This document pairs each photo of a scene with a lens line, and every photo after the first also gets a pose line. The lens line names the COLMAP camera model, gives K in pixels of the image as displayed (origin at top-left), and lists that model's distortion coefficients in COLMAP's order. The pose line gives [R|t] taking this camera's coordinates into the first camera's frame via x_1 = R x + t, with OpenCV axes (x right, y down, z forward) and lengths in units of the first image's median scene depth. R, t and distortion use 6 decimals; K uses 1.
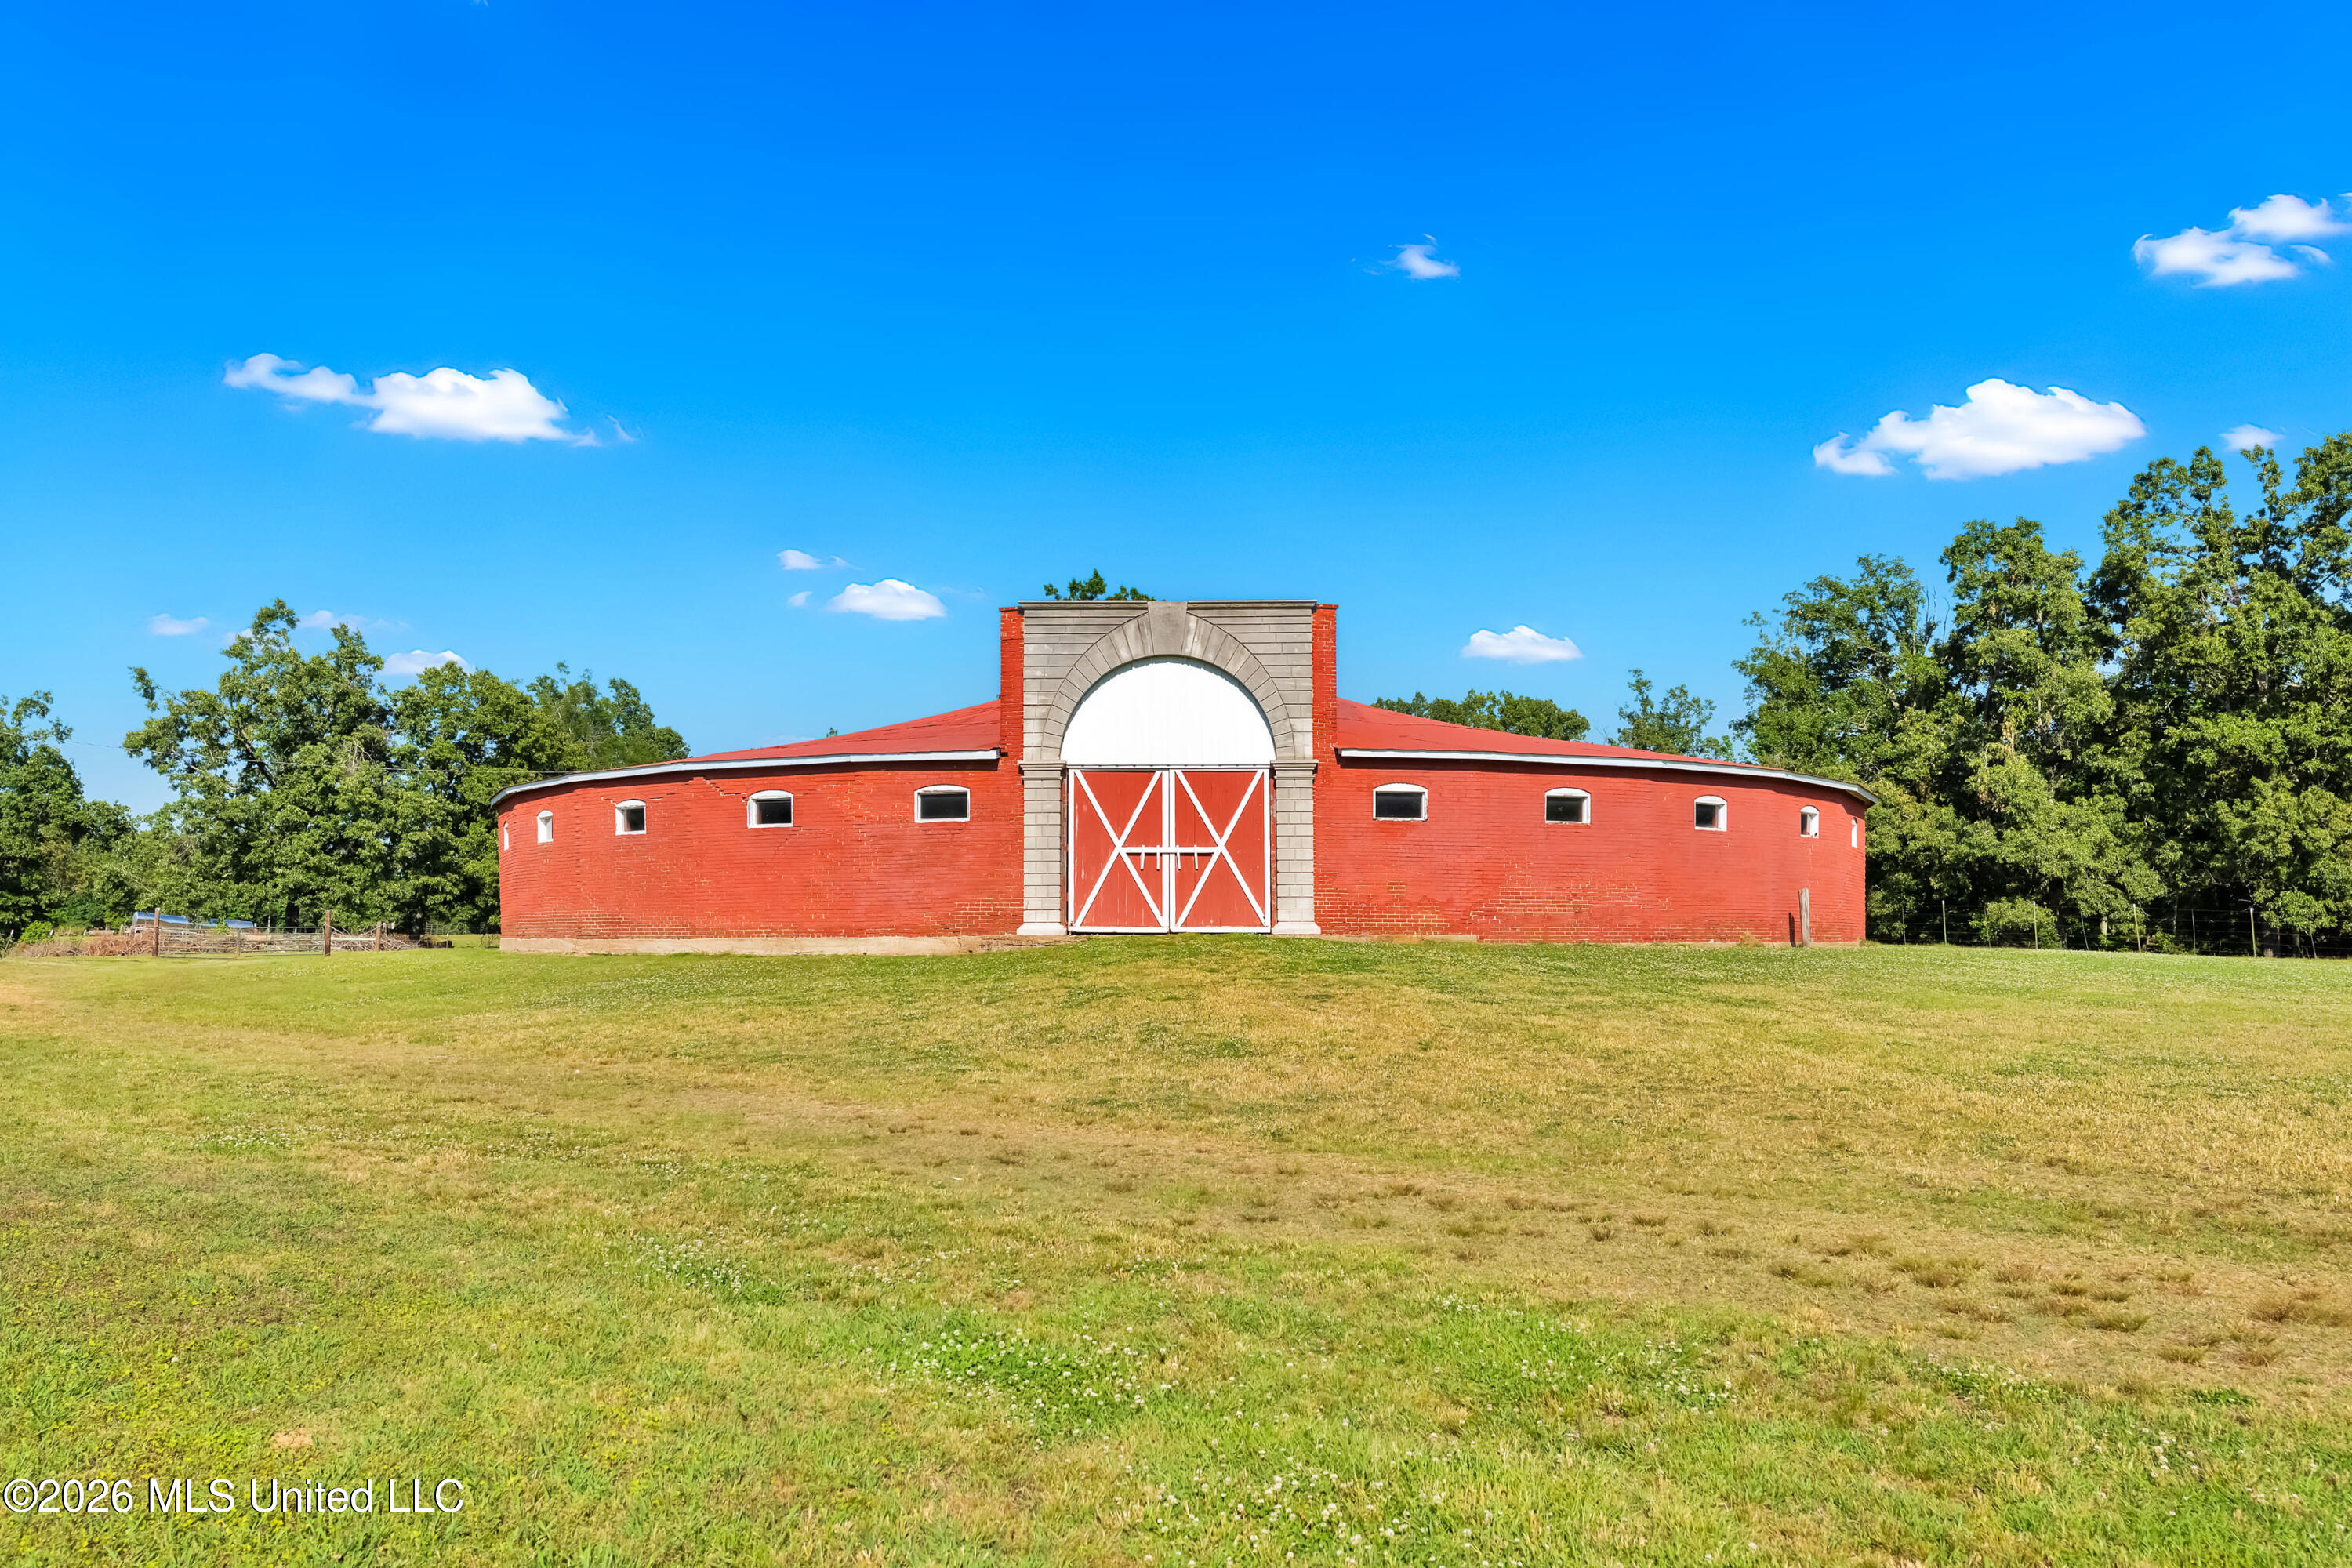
lens RADIAL K [[1892.9, 0, 1176.5], [0, 1892.9, 783.2], [0, 0, 1]] dist [0.001335, 0.000432]
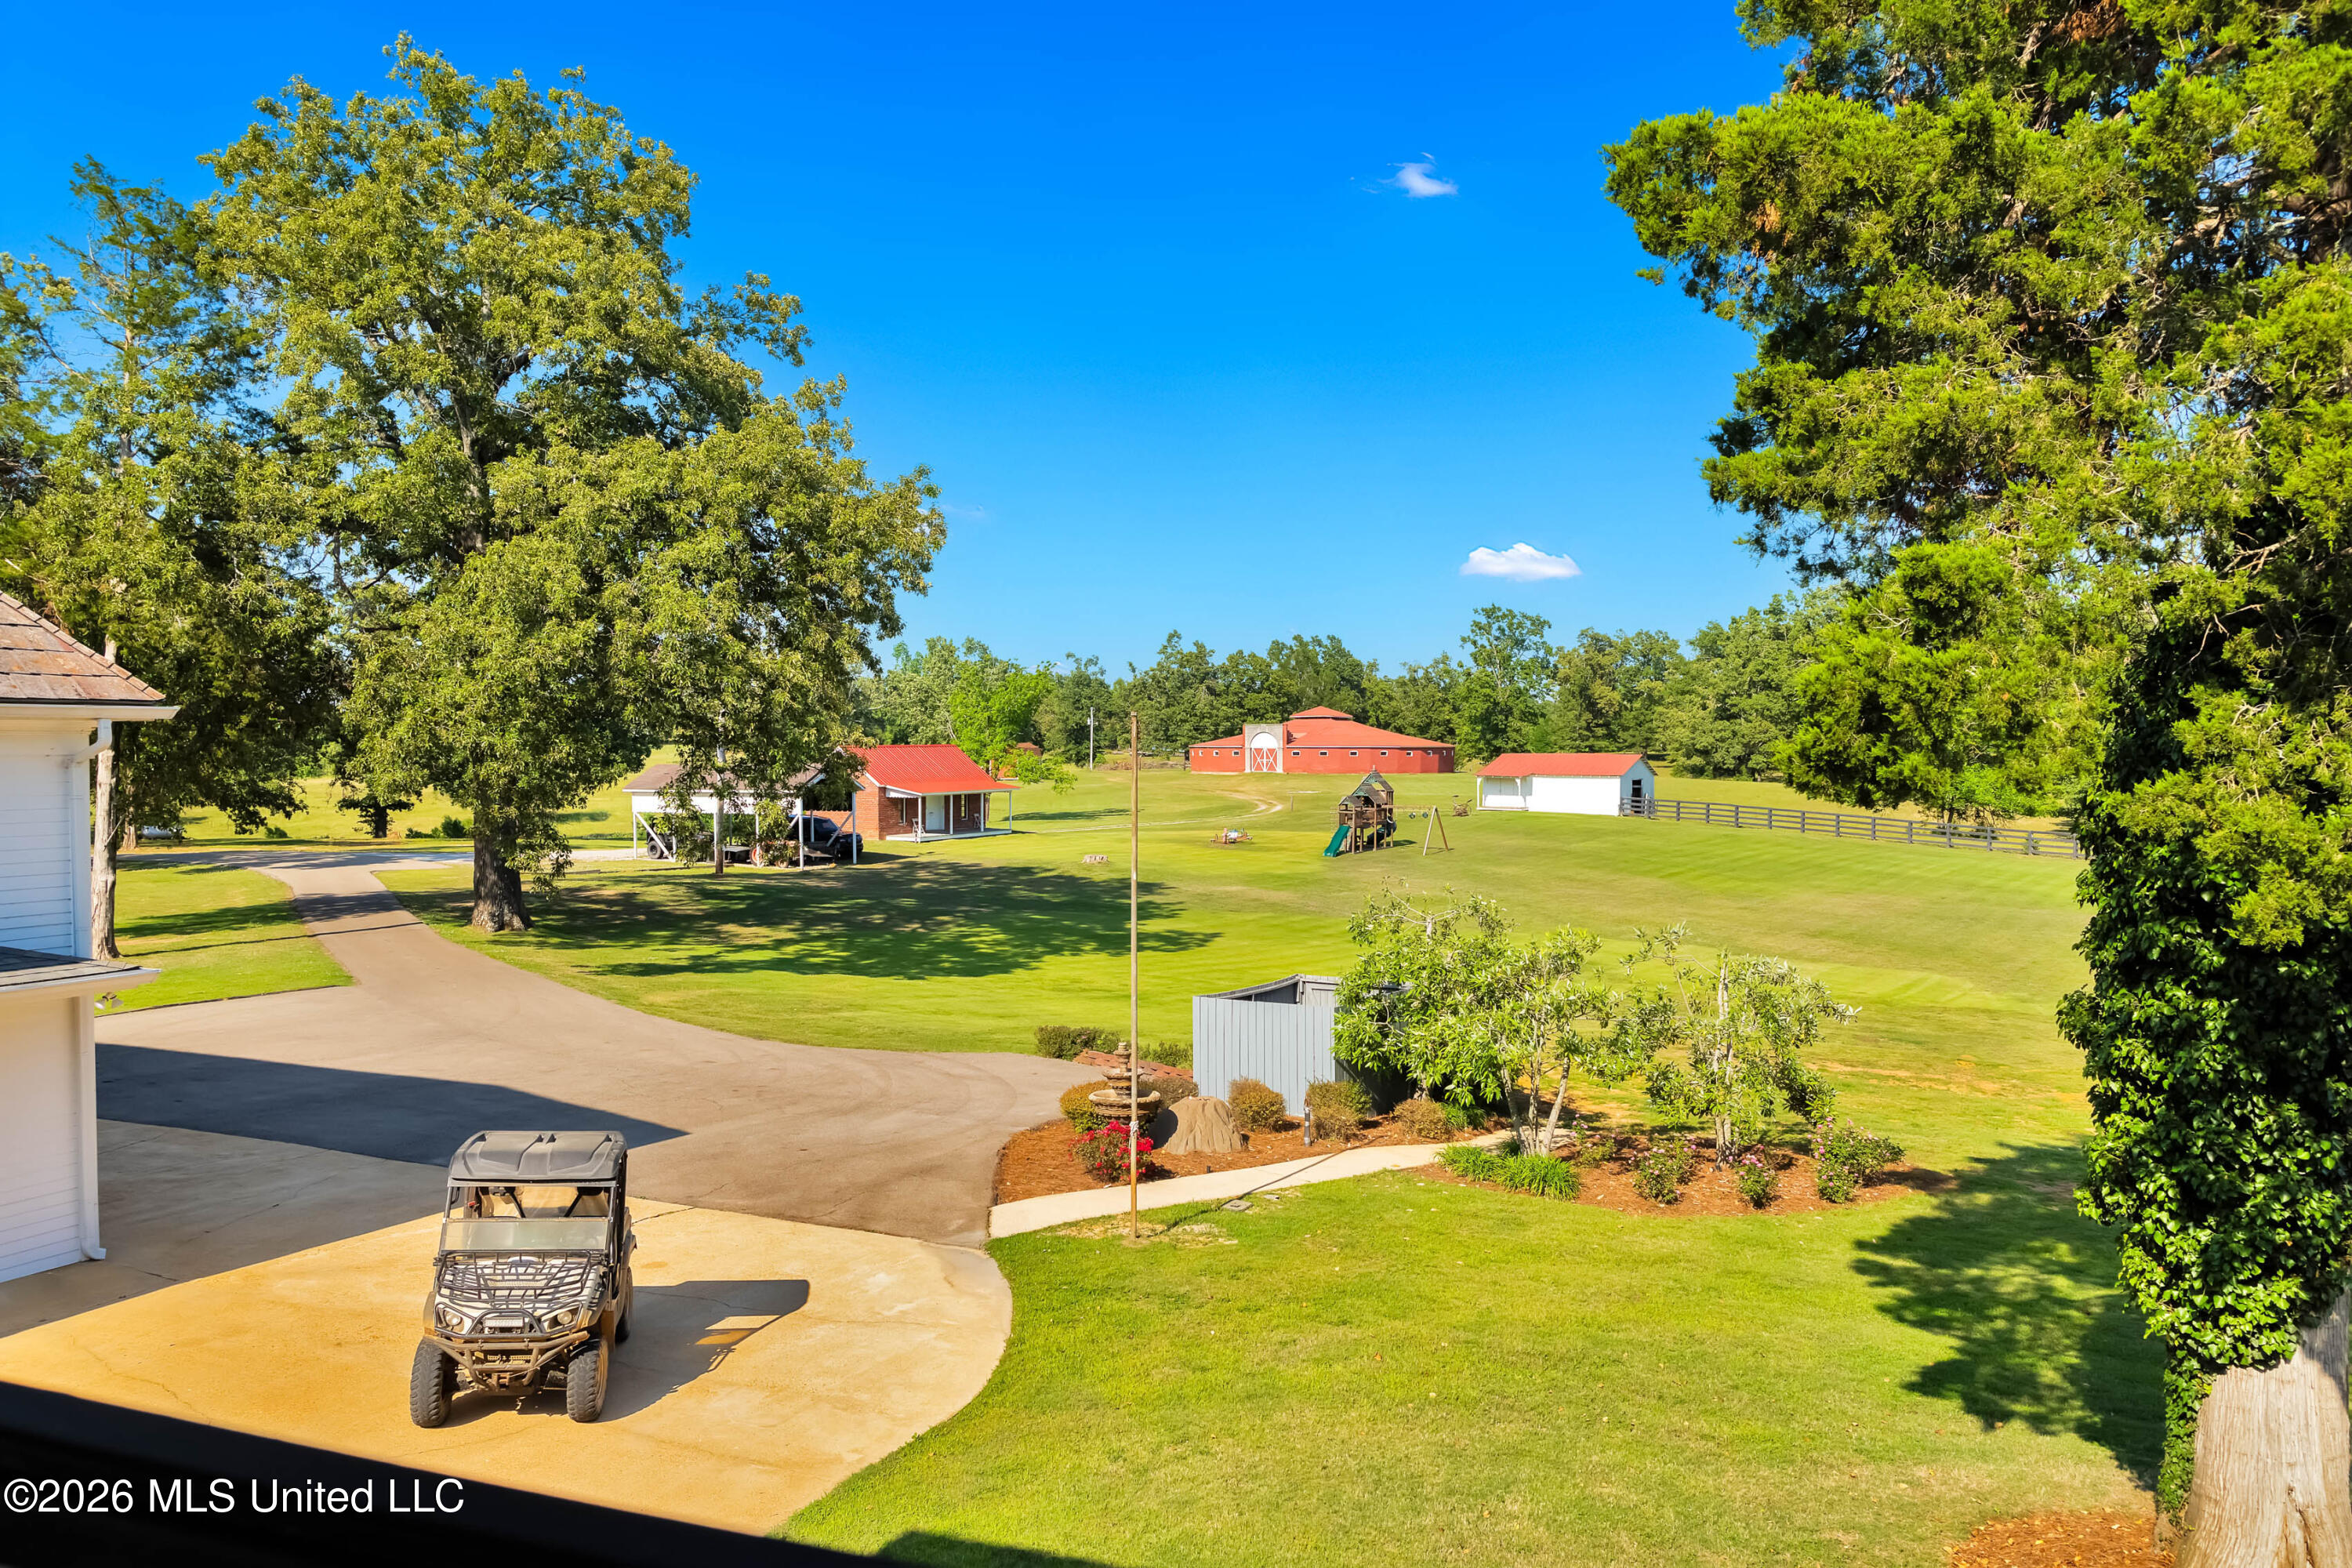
lens RADIAL K [[1892.9, 0, 1176.0], [0, 1892.9, 783.8], [0, 0, 1]] dist [0.001335, 0.000432]
pose [[0.880542, -0.003433, -0.473956, 0.722654], [0.055597, 0.993819, 0.096091, -0.136117], [0.470697, -0.110963, 0.875290, -1.231332]]
